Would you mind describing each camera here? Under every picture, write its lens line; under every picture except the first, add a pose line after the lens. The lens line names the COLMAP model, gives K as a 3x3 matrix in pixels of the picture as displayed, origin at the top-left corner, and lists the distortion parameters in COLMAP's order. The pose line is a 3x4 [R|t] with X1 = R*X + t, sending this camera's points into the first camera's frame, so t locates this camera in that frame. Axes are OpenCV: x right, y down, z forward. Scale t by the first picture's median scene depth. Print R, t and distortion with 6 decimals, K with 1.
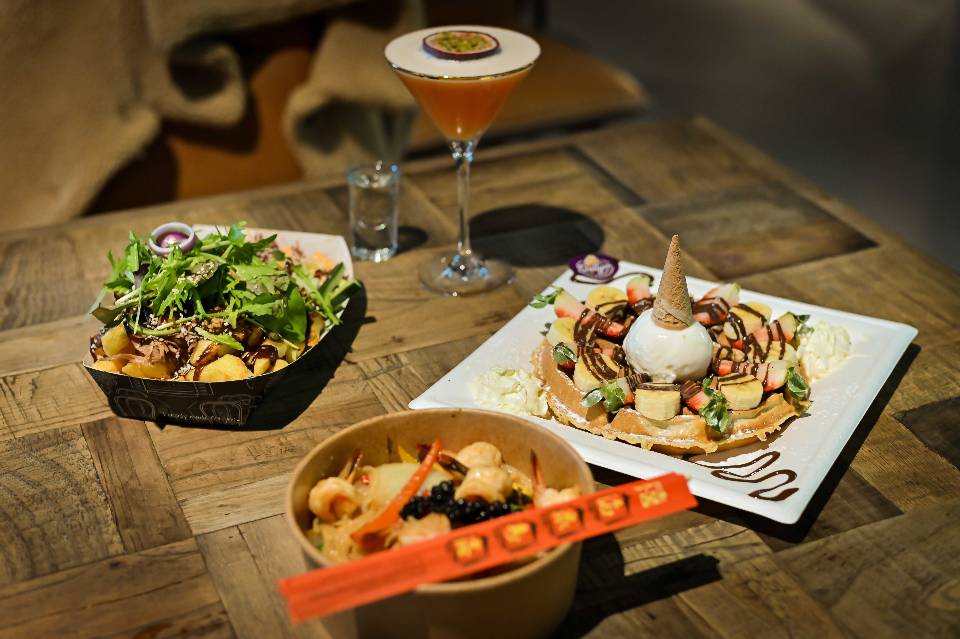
lens RADIAL K [[1406.2, 0, 478.1], [0, 1406.2, 318.8], [0, 0, 1]] dist [0.233379, 0.000000]
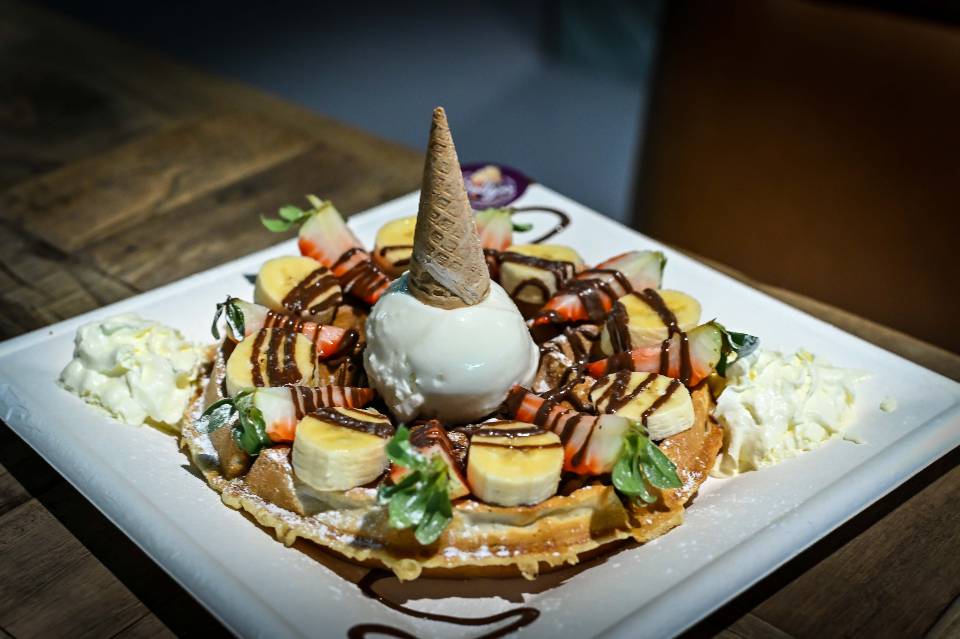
lens RADIAL K [[1406.2, 0, 480.7], [0, 1406.2, 320.8], [0, 0, 1]] dist [0.233379, 0.000000]
pose [[0.926207, 0.180757, -0.330859, 0.319037], [-0.167324, 0.983491, 0.068899, -0.026191], [0.337851, -0.008454, 0.941162, 0.550162]]
